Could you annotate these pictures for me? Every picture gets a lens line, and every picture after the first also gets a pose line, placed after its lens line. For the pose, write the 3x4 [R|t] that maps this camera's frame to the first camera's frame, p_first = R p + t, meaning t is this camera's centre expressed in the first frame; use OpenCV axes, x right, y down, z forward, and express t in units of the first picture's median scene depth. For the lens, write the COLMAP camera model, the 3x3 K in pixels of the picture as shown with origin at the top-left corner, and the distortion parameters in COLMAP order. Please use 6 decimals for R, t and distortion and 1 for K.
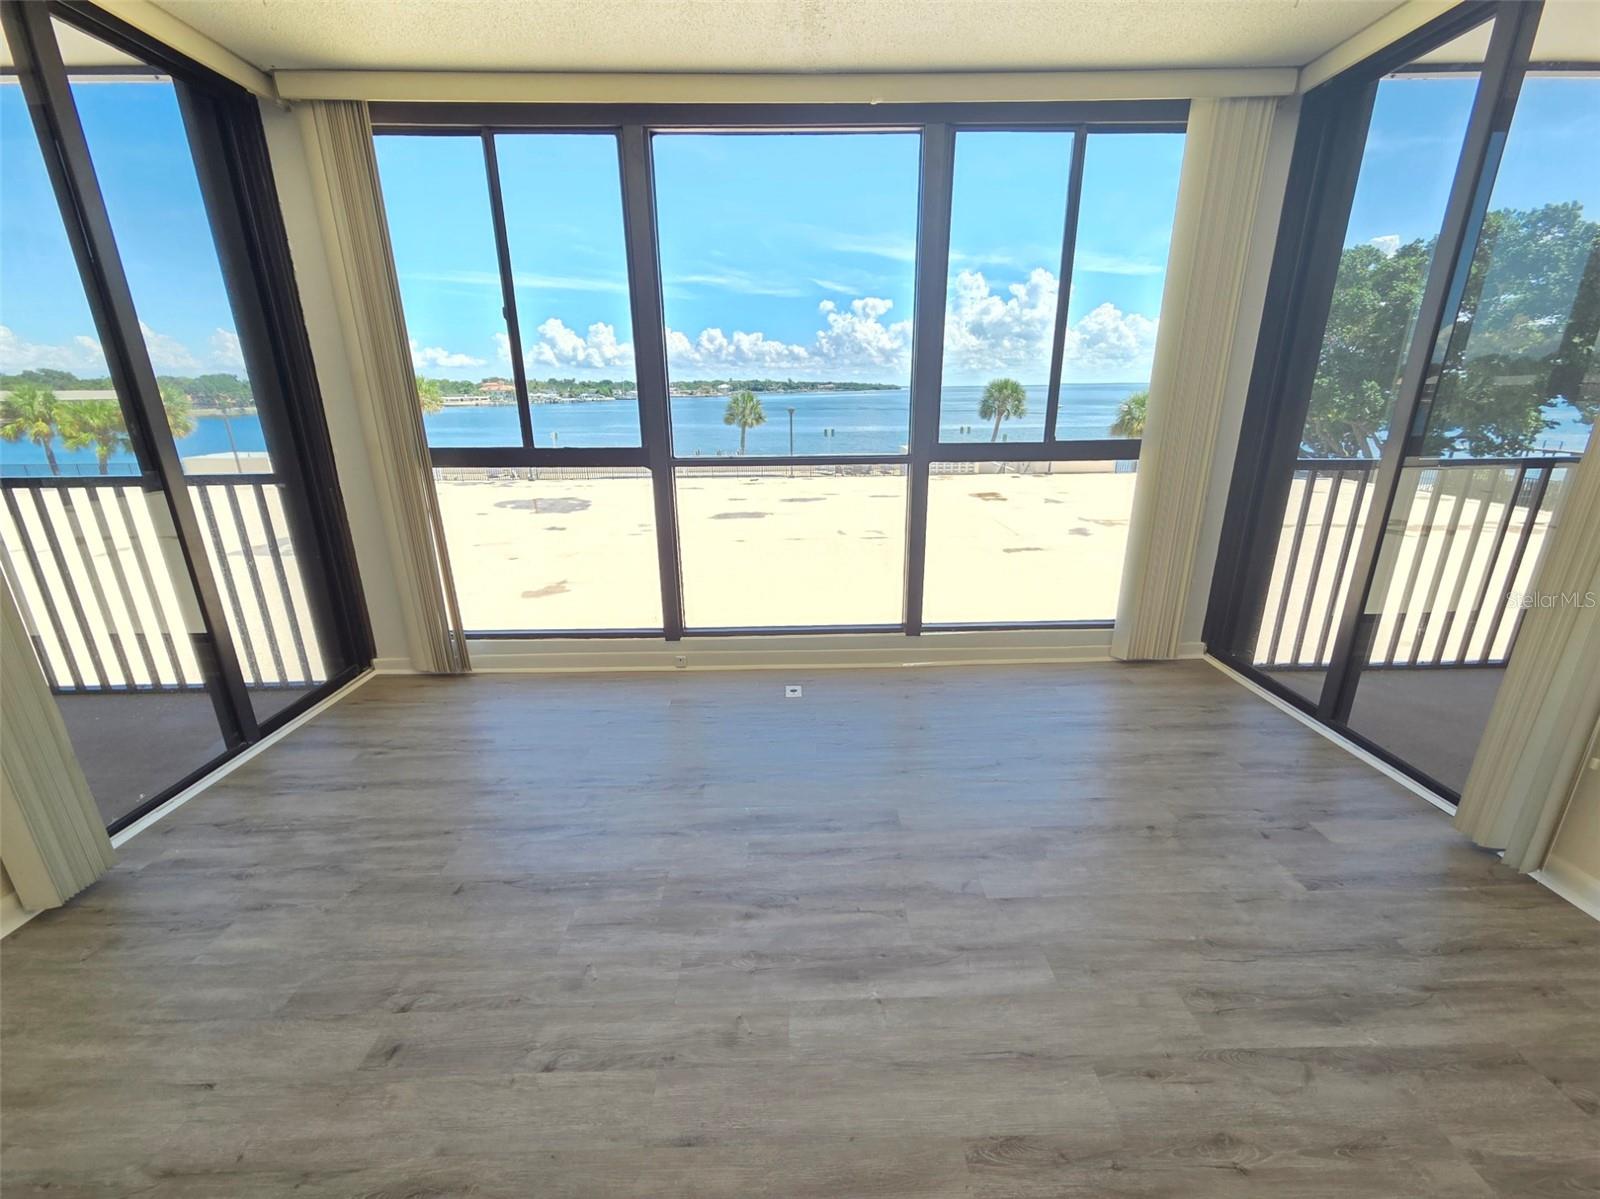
lens RADIAL K [[650.5, 0, 804.1], [0, 650.5, 591.3], [0, 0, 1]] dist [0.001728, 0.000680]
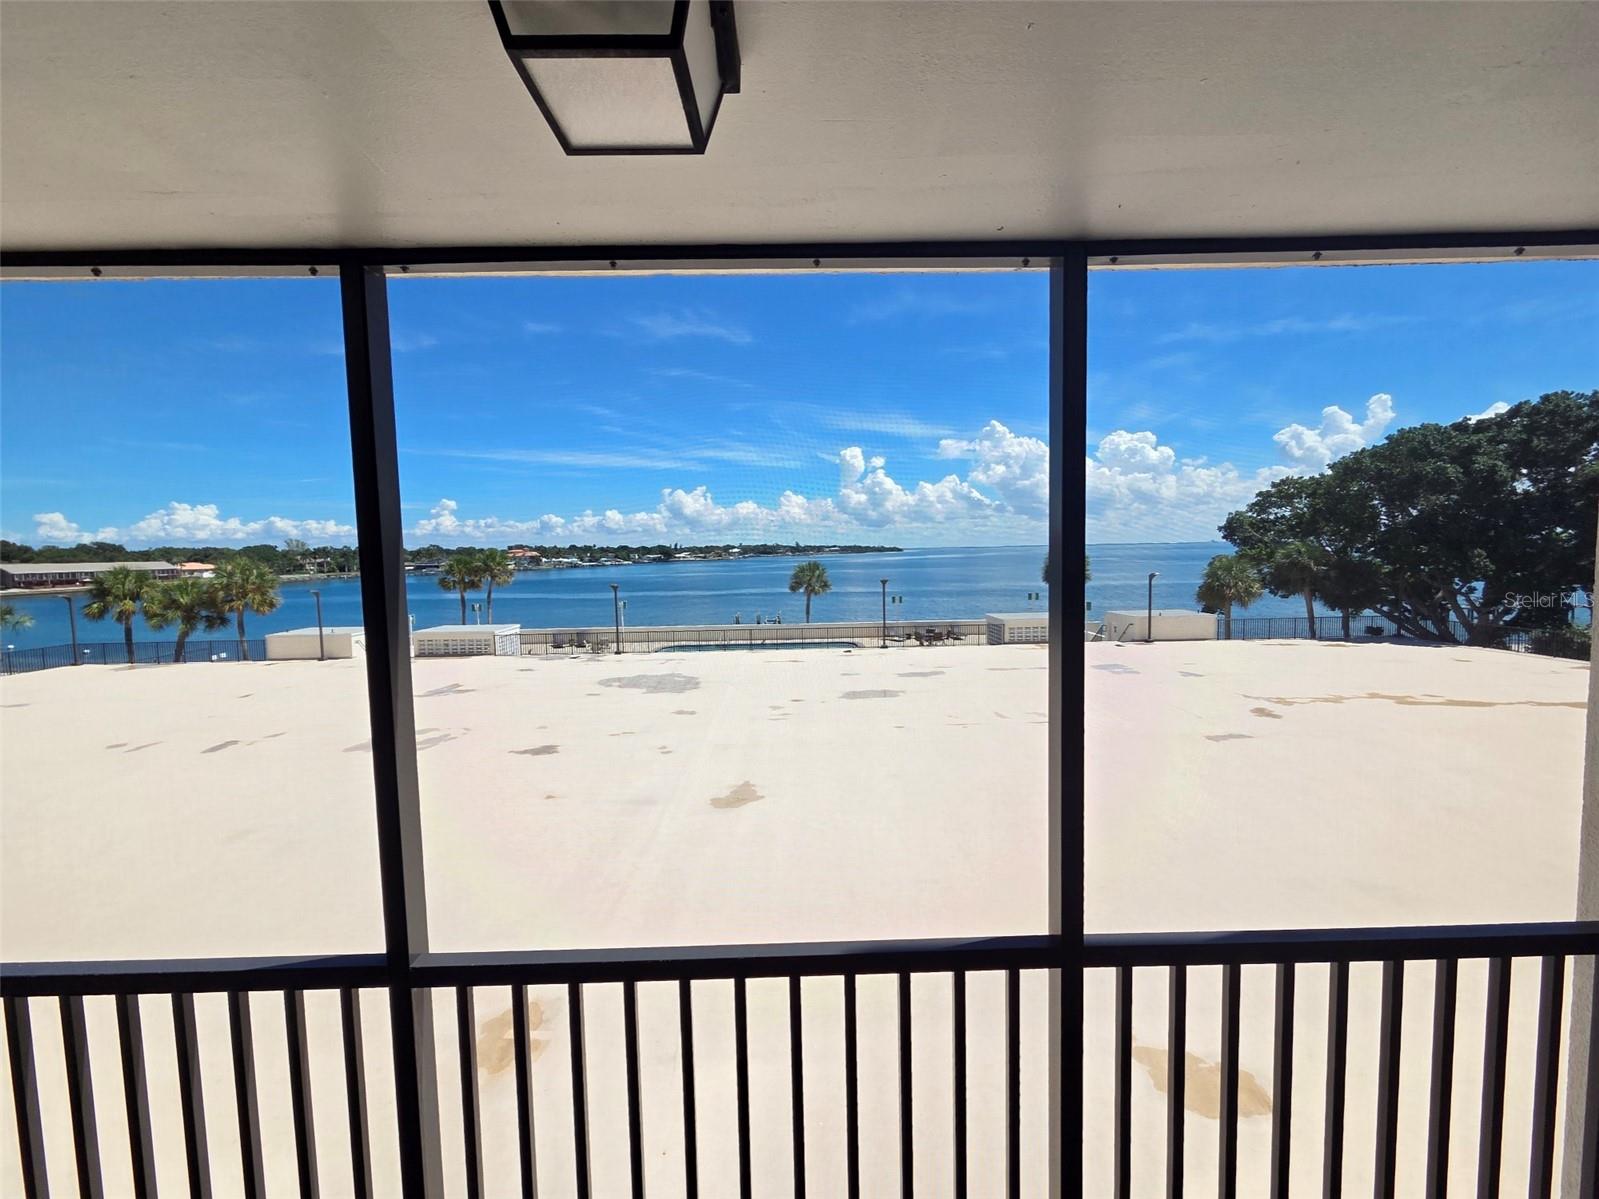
lens RADIAL K [[650.1, 0, 798.5], [0, 650.1, 598.7], [0, 0, 1]] dist [0.001728, 0.000680]
pose [[0.999964, -0.008339, -0.001739, -0.156419], [0.007731, 0.974178, -0.225650, -0.031604], [0.003576, 0.225628, 0.974207, 0.046396]]
